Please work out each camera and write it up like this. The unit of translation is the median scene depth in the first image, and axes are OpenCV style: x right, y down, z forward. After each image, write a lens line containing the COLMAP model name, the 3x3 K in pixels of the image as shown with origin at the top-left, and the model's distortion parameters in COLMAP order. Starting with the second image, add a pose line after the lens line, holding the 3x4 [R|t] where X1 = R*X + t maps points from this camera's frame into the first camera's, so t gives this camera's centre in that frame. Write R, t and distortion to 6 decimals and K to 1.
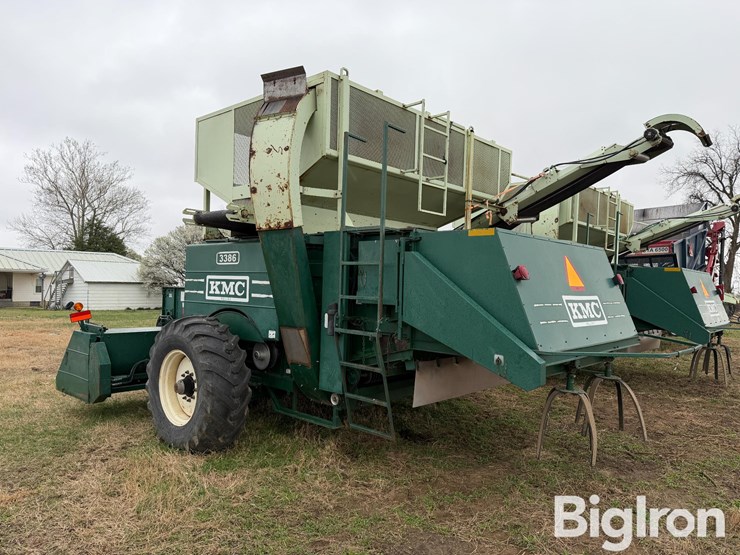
lens RADIAL K [[518.8, 0, 370.0], [0, 518.8, 277.5], [0, 0, 1]] dist [0.009744, -0.002255]
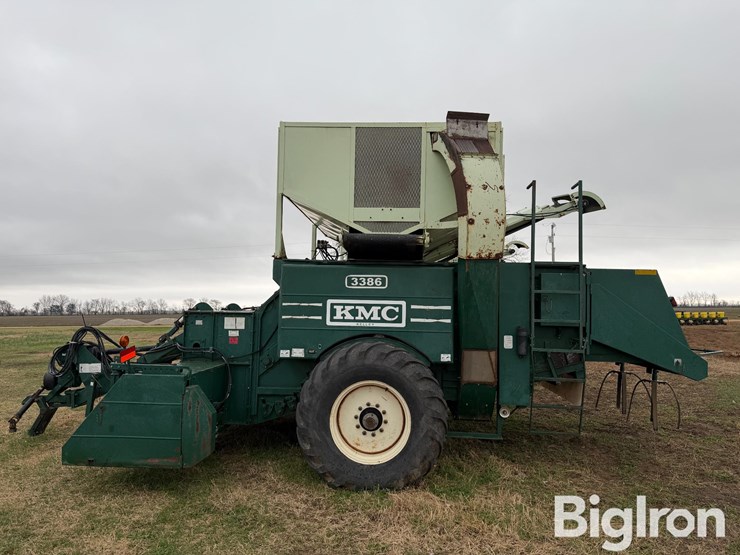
lens RADIAL K [[518.8, 0, 370.0], [0, 518.8, 277.5], [0, 0, 1]] dist [0.009744, -0.002255]
pose [[0.791417, 0.033539, 0.610356, -0.887150], [-0.010305, 0.999084, -0.041538, -0.005592], [-0.611190, 0.026584, 0.791037, 0.247096]]
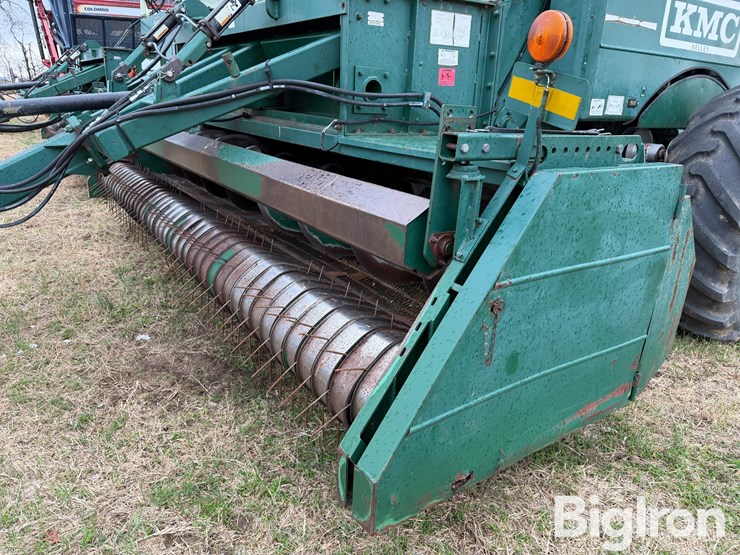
lens RADIAL K [[518.8, 0, 370.0], [0, 518.8, 277.5], [0, 0, 1]] dist [0.009744, -0.002255]
pose [[0.256334, -0.324773, 0.910393, -0.909374], [-0.046201, 0.936669, 0.347155, 0.090889], [-0.965483, -0.131049, 0.225095, 1.205478]]
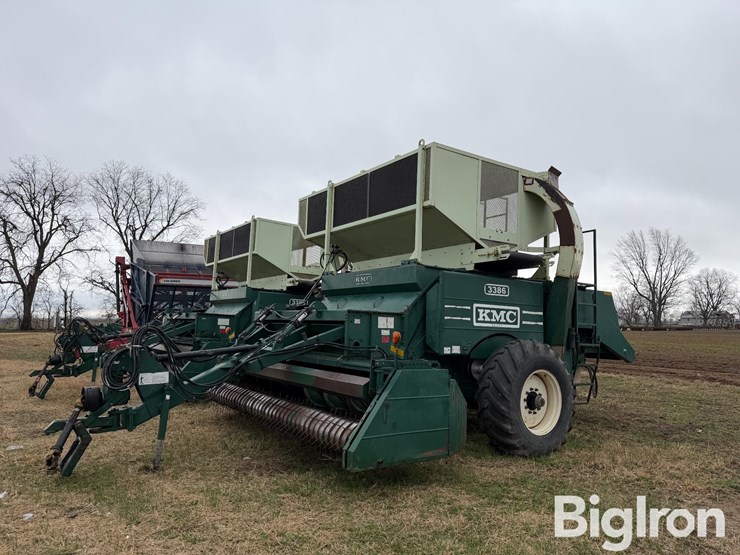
lens RADIAL K [[544.3, 0, 375.9], [0, 544.3, 267.8], [0, 0, 1]] dist [0.046618, -0.000624]
pose [[0.241655, 0.097872, 0.965414, -1.585247], [-0.041991, 0.995023, -0.090363, 0.036048], [-0.969453, -0.018702, 0.244562, 1.002443]]
